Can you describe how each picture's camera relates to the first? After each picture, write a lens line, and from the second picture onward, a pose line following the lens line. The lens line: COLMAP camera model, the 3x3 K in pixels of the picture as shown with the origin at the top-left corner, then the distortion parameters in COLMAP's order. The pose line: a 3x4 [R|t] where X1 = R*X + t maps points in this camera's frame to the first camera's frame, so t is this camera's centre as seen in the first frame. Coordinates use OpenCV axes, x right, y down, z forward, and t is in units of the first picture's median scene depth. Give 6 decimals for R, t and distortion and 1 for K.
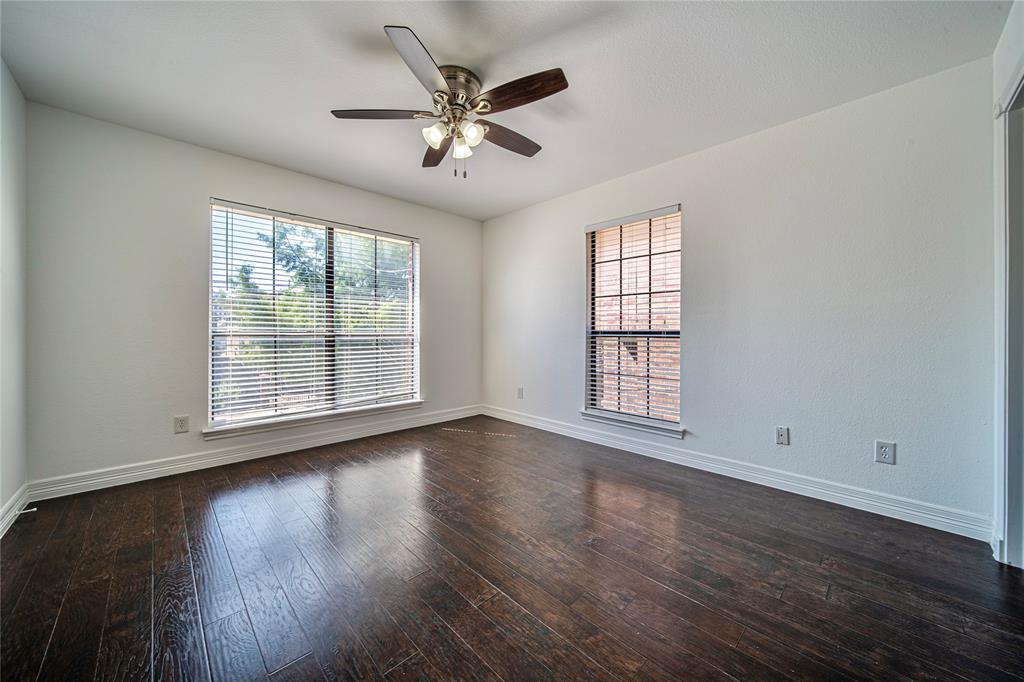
lens RADIAL K [[369.5, 0, 512.8], [0, 369.5, 331.1], [0, 0, 1]] dist [0.000106, -0.000052]
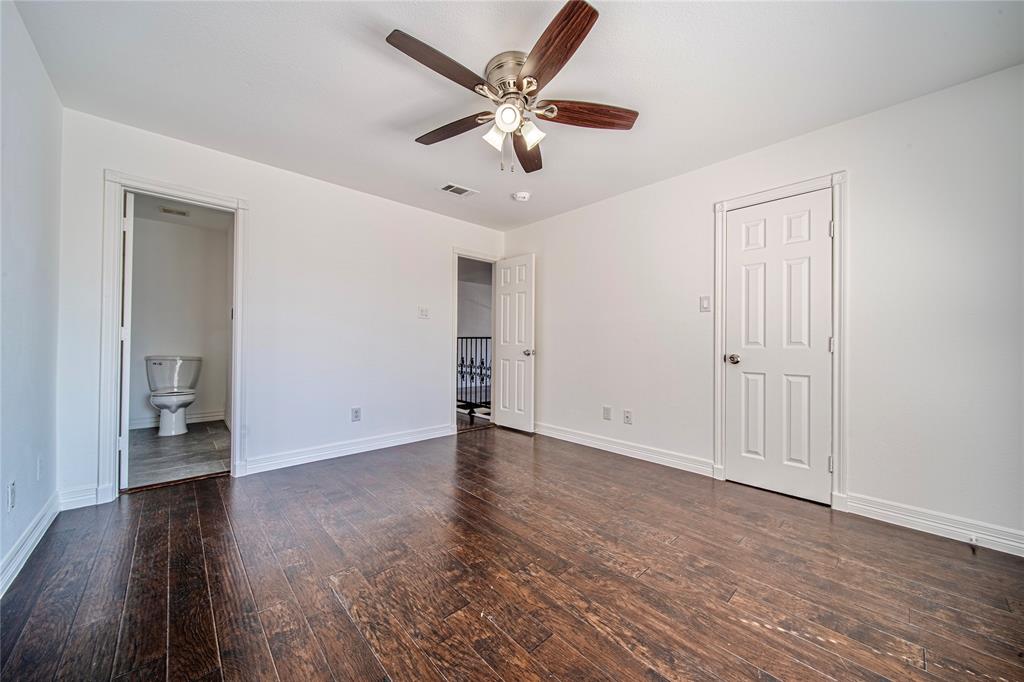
lens RADIAL K [[367.4, 0, 511.2], [0, 367.4, 339.5], [0, 0, 1]] dist [0.001169, -0.000233]
pose [[-0.999637, -0.010539, 0.024810, -0.120948], [-0.010929, 0.999818, -0.015620, 0.007886], [-0.024641, -0.015885, -0.999570, 1.280323]]
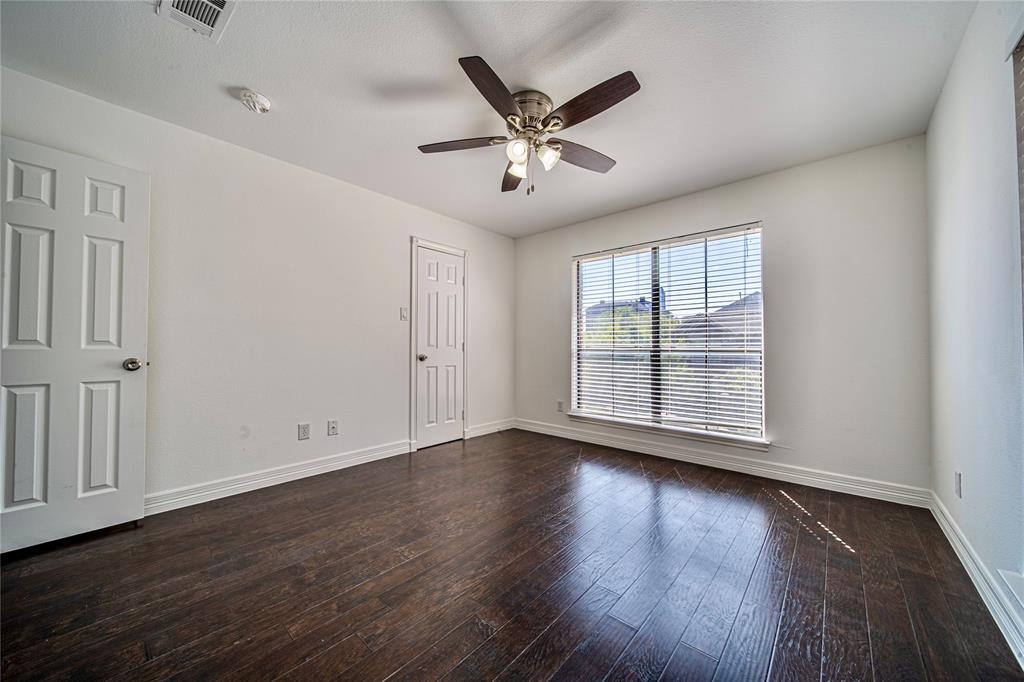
lens RADIAL K [[367.4, 0, 511.2], [0, 367.4, 339.5], [0, 0, 1]] dist [0.001169, -0.000233]
pose [[0.074192, -0.023848, -0.996959, 0.572819], [0.001469, 0.999716, -0.023805, 0.005462], [0.997243, 0.000302, 0.074206, 0.586802]]
